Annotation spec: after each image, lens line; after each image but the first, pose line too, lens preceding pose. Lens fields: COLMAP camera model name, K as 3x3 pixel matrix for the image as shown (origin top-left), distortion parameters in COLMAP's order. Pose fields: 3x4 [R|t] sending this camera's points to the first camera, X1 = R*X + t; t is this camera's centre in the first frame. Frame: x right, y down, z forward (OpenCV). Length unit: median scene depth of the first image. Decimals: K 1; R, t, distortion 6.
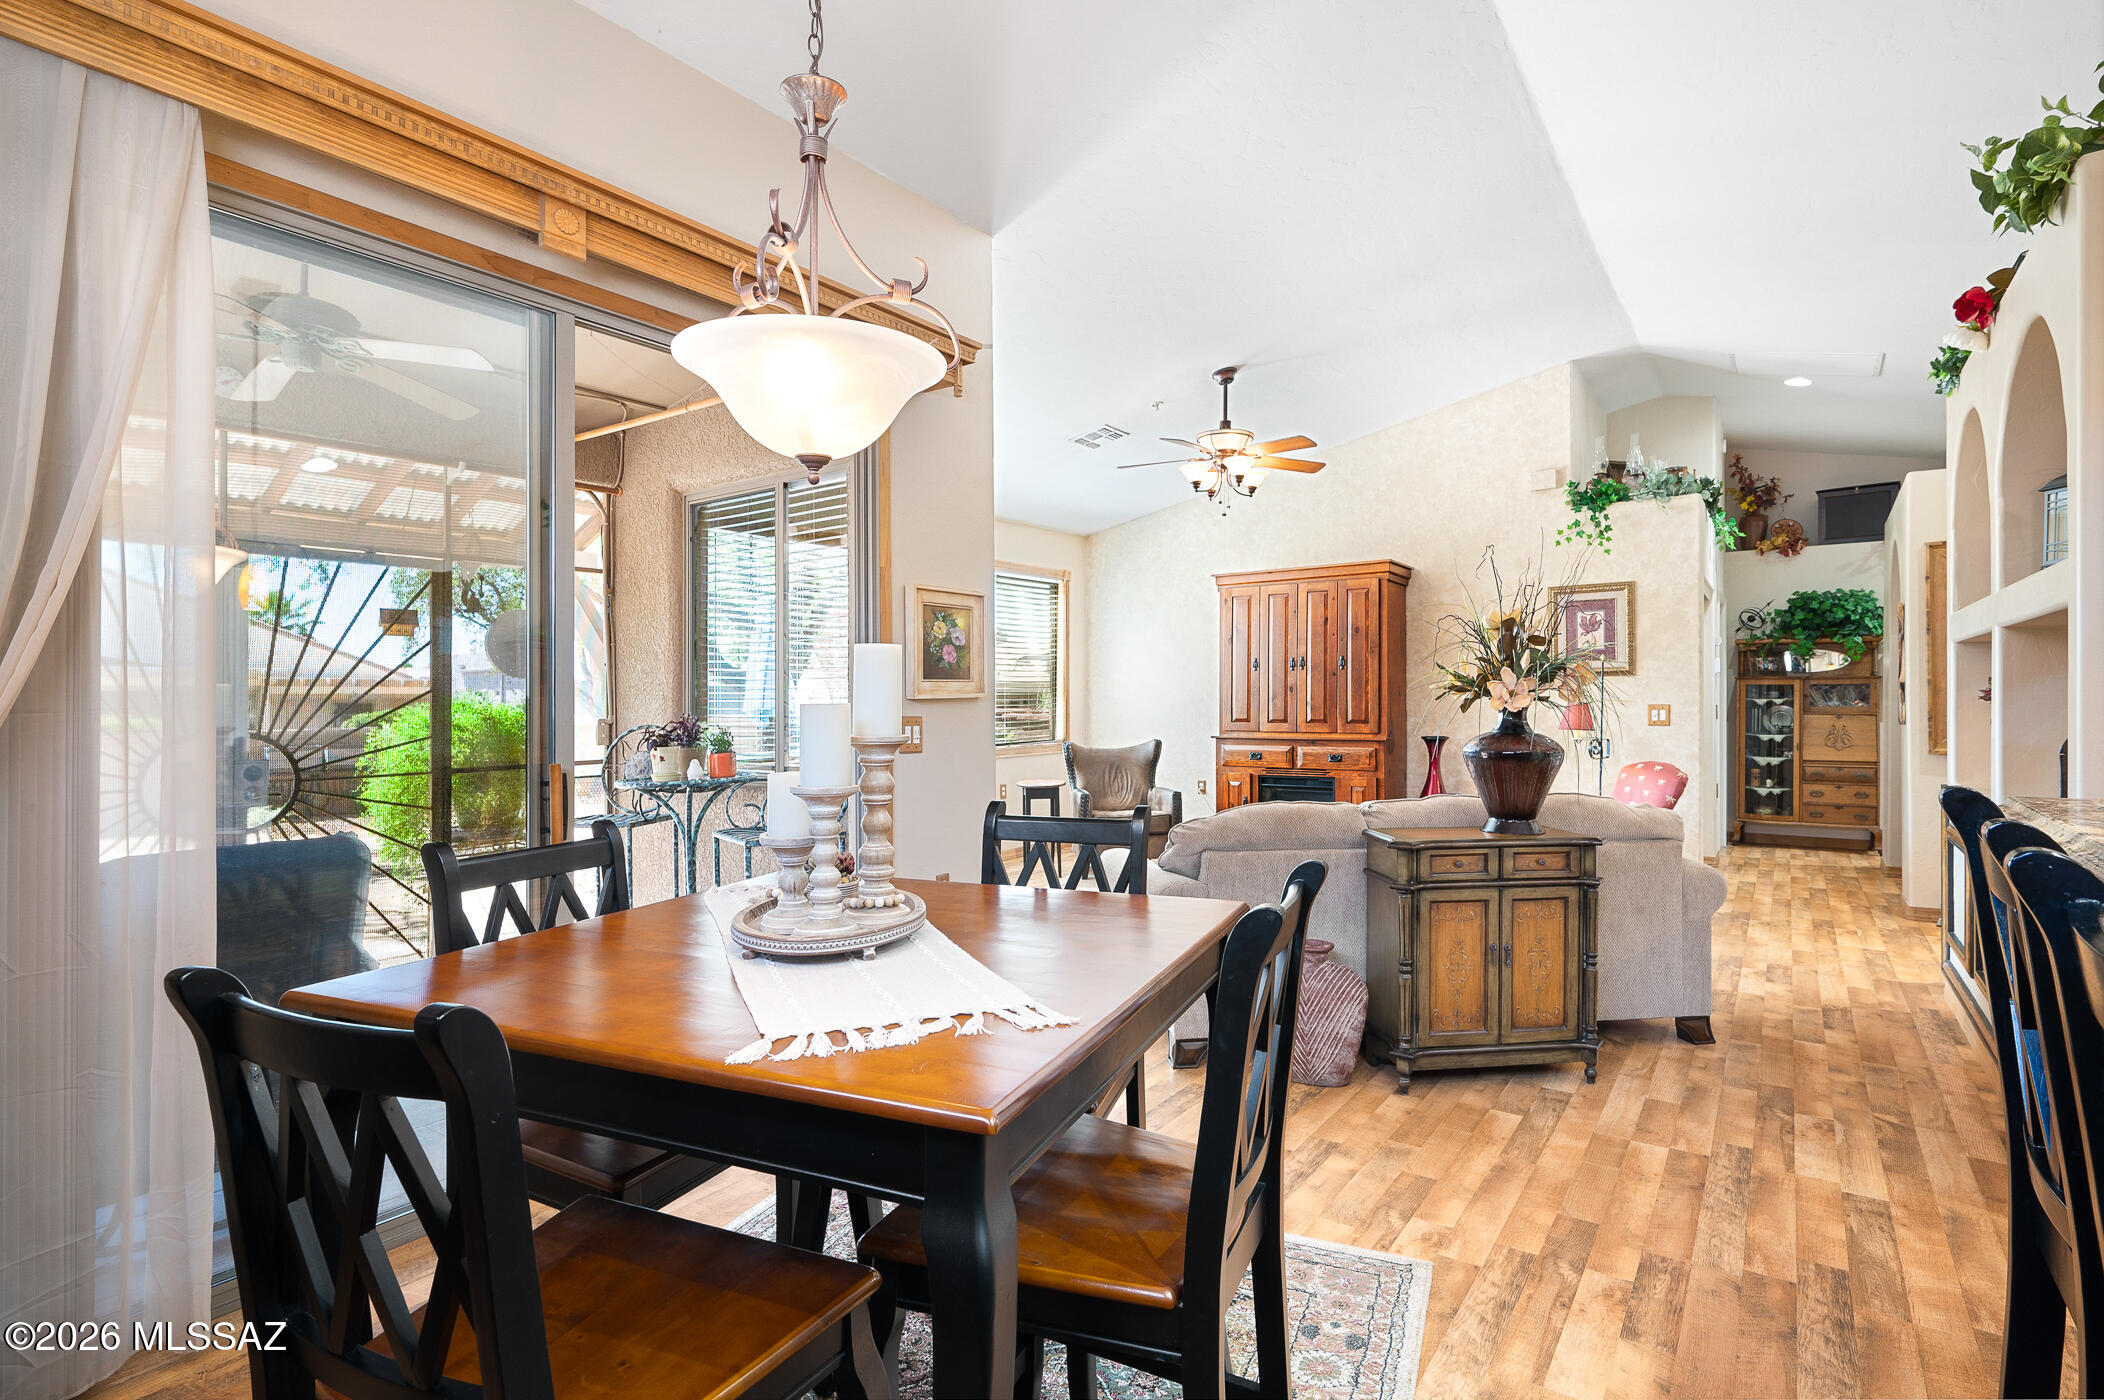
lens RADIAL K [[1027.2, 0, 1052.3], [0, 1027.2, 690.3], [0, 0, 1]] dist [0.000396, 0.000218]
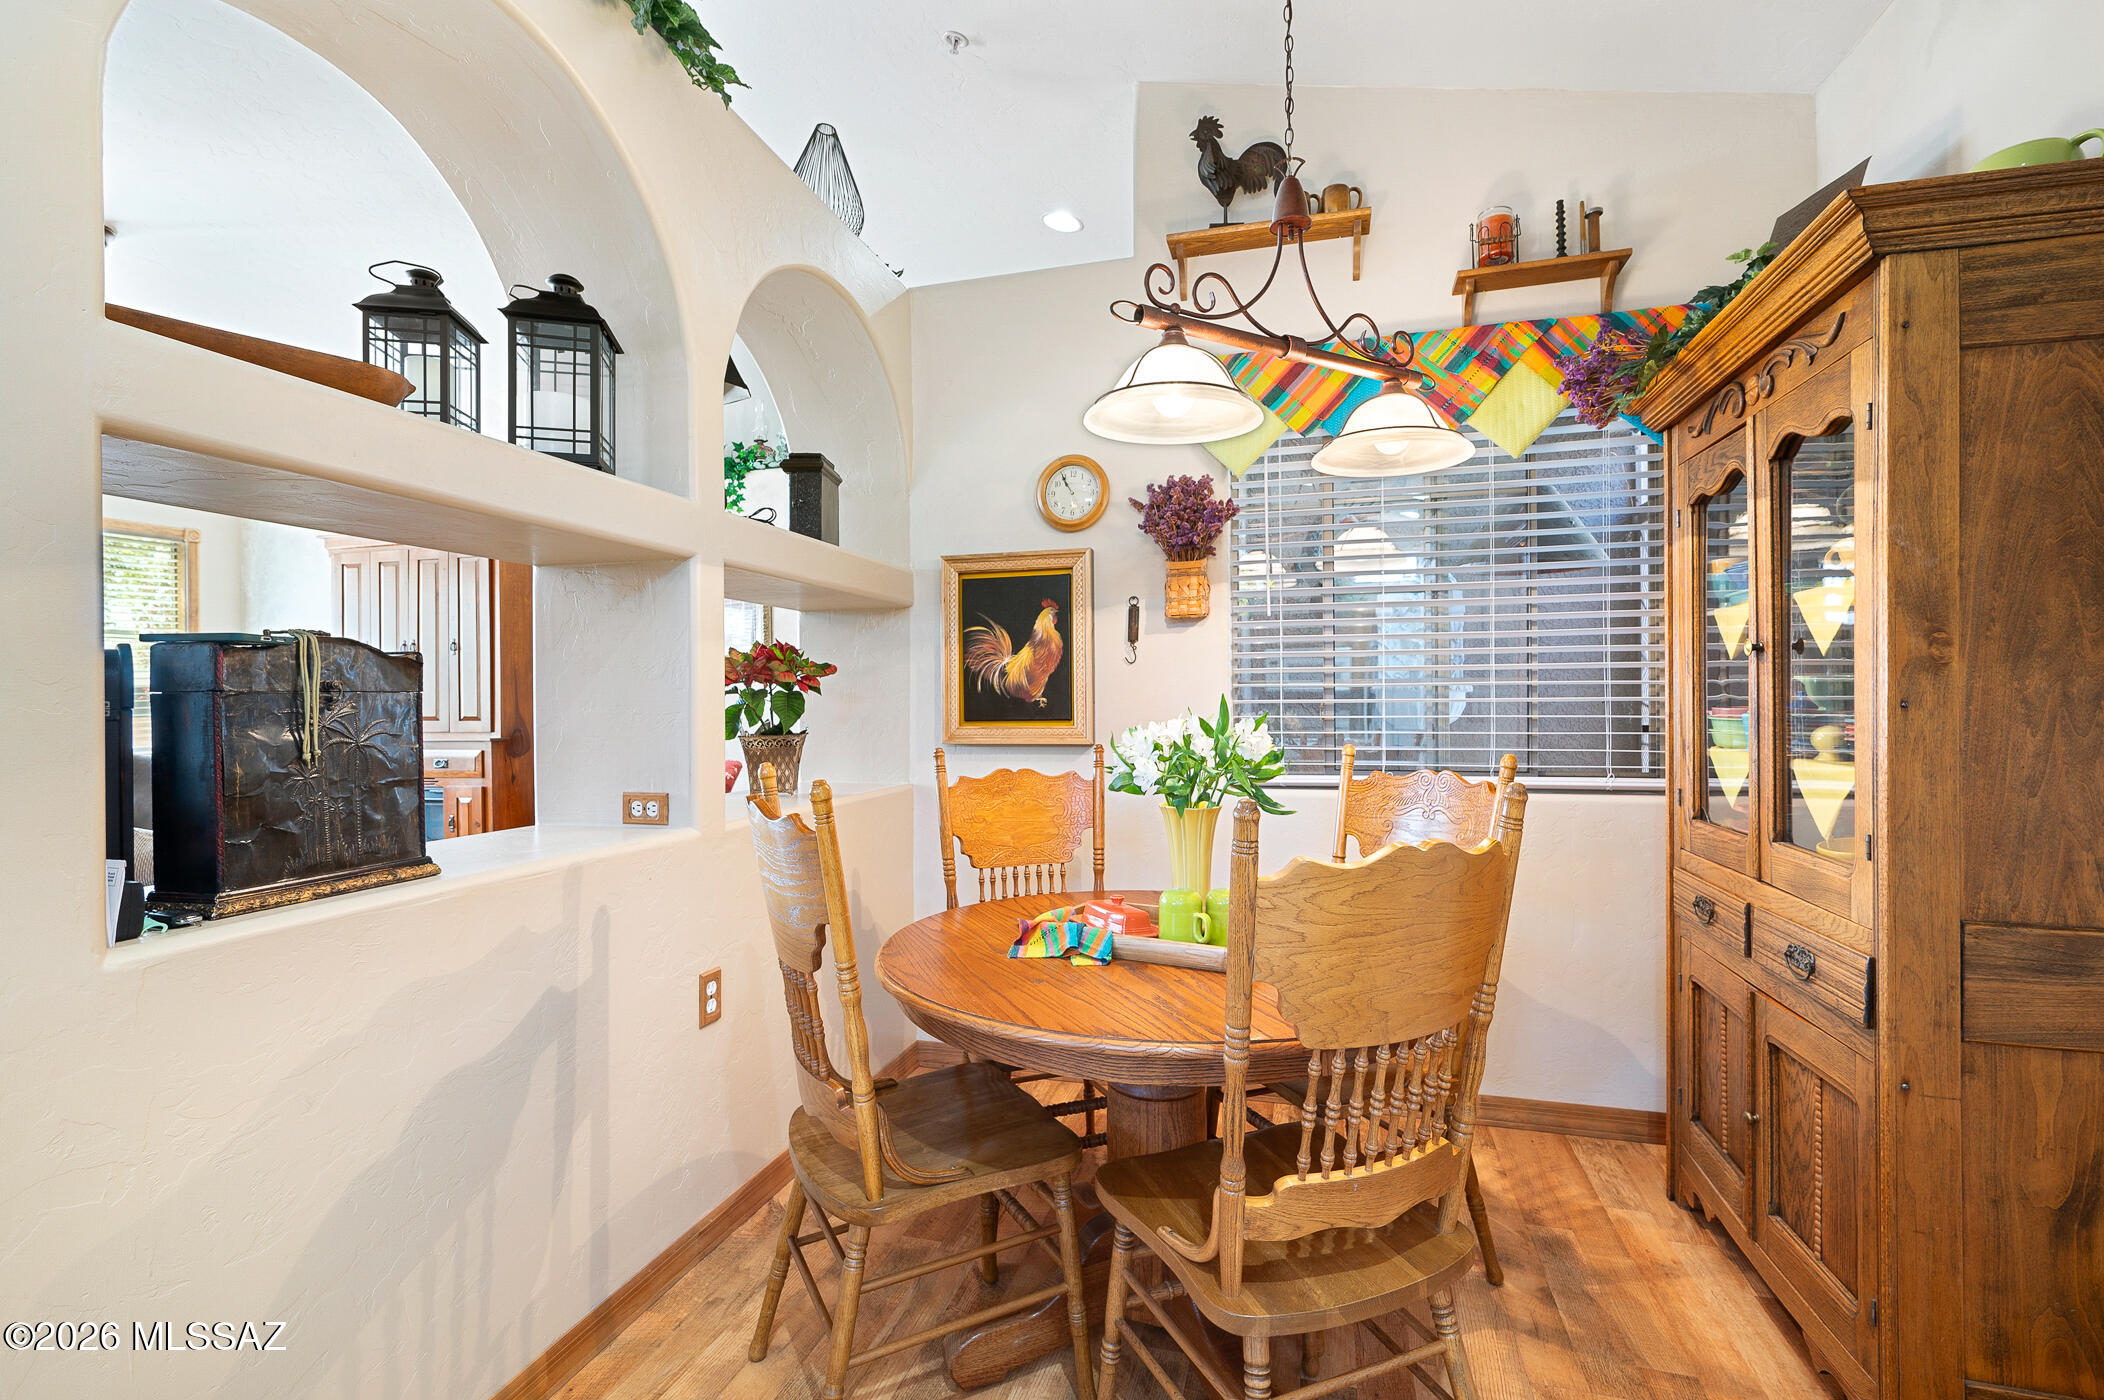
lens RADIAL K [[964.8, 0, 1052.0], [0, 964.8, 700.0], [0, 0, 1]] dist [0.002239, 0.000490]
pose [[0.940402, -0.001693, 0.340061, 0.563946], [-0.000106, 0.999986, 0.005272, 0.014568], [-0.340065, -0.004994, 0.940389, 0.143733]]
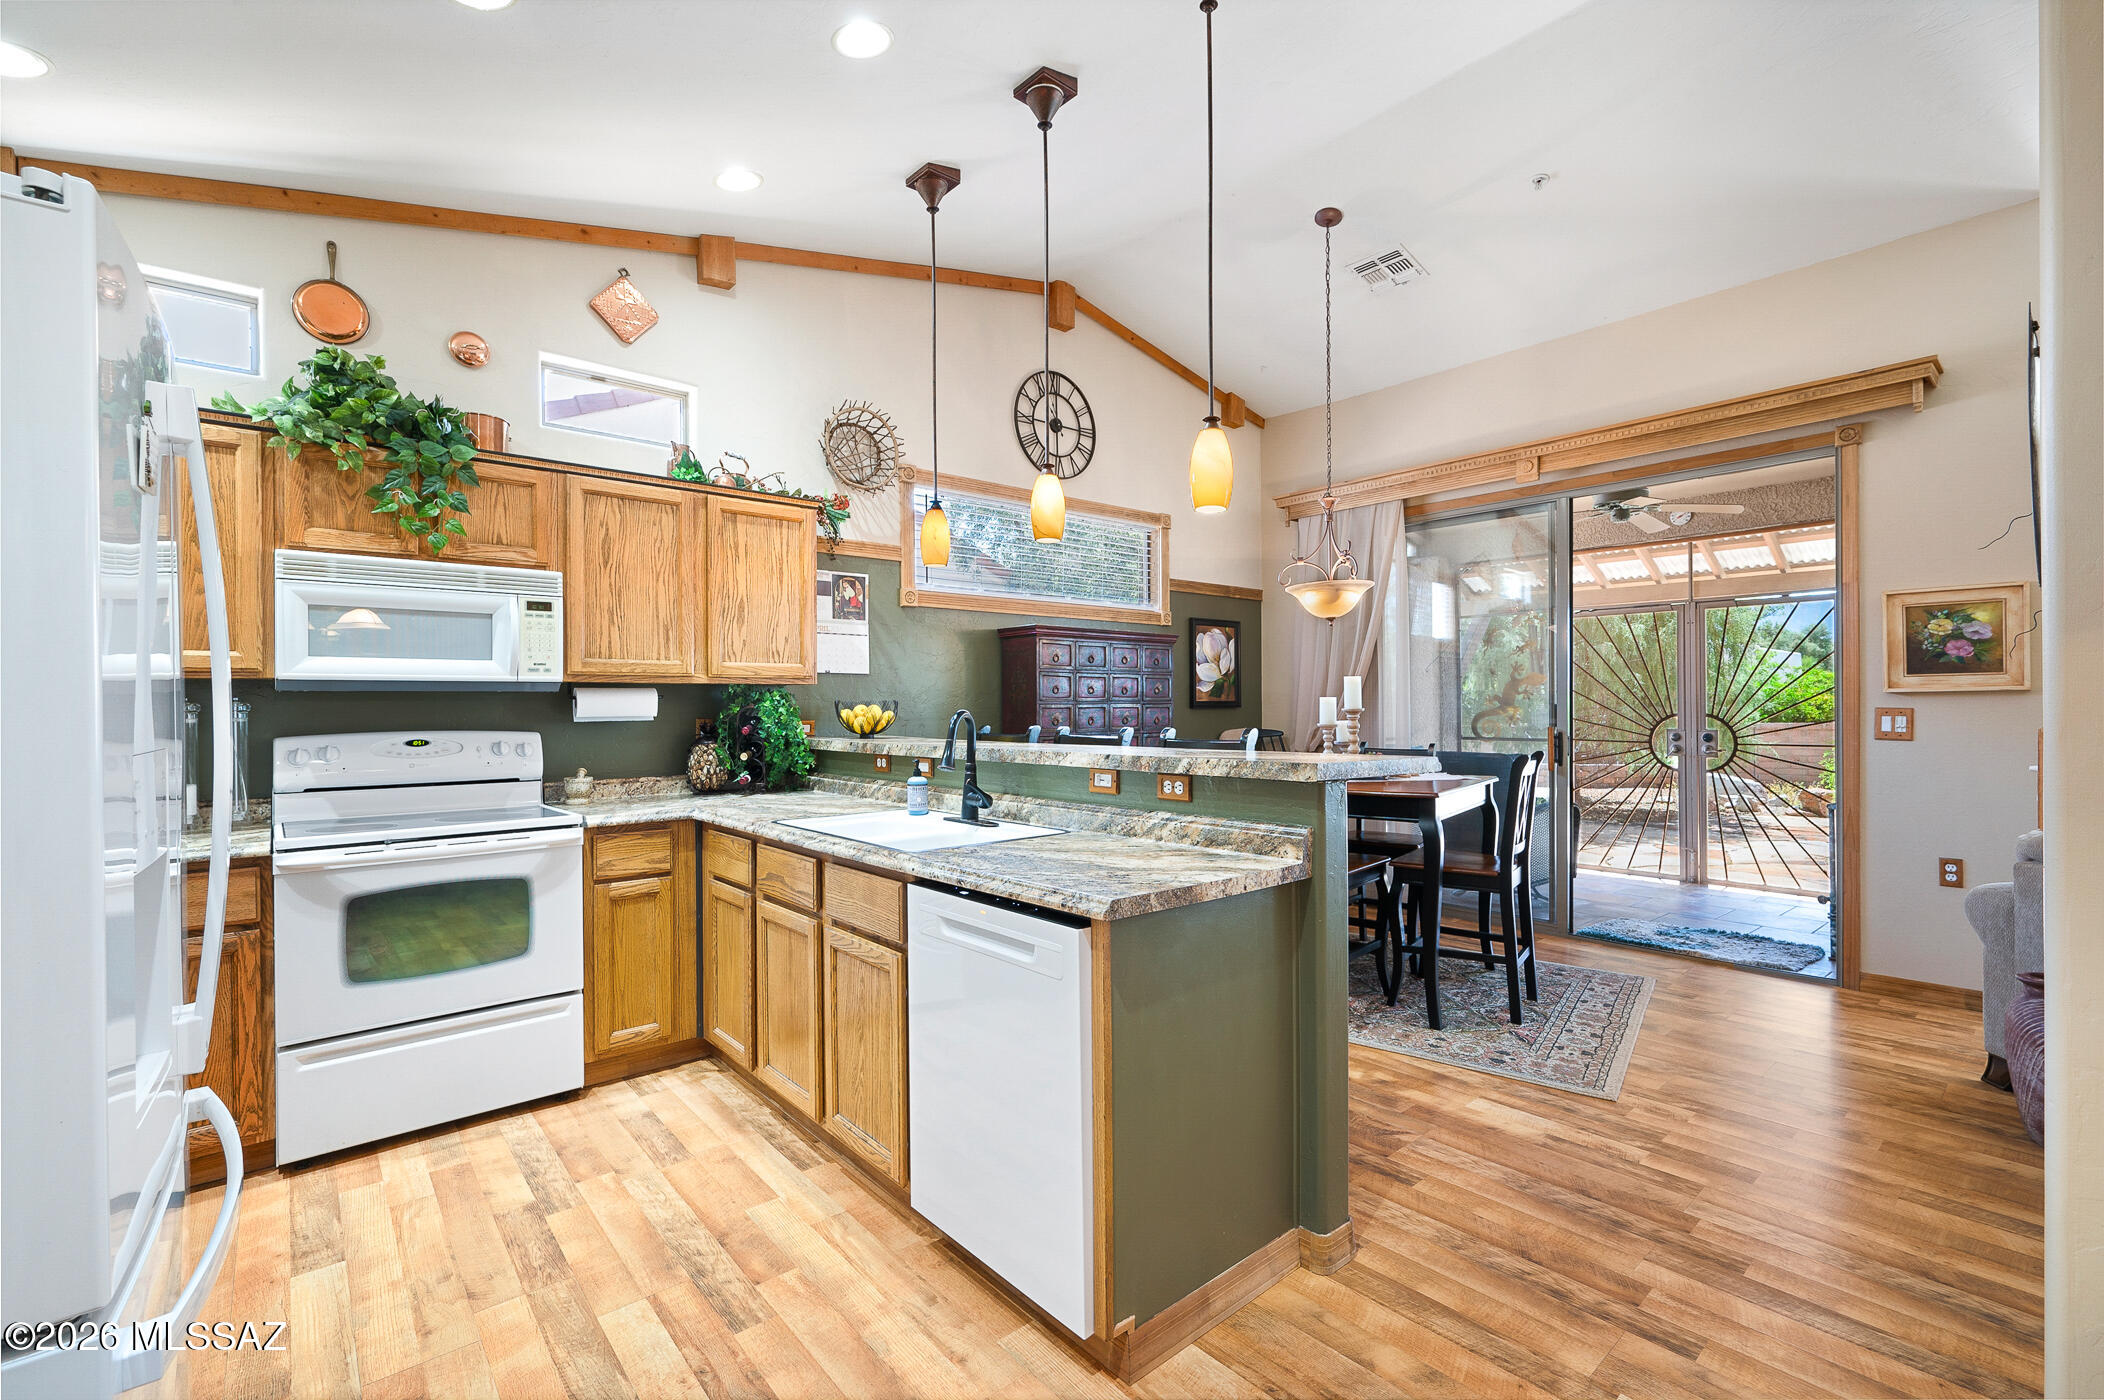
lens RADIAL K [[910.3, 0, 1057.3], [0, 910.3, 704.3], [0, 0, 1]] dist [0.006333, -0.000152]
pose [[-0.235460, 0.006696, -0.971861, 0.674162], [0.011938, 0.999921, 0.003997, 0.004262], [0.971811, -0.010661, -0.235522, 0.219797]]
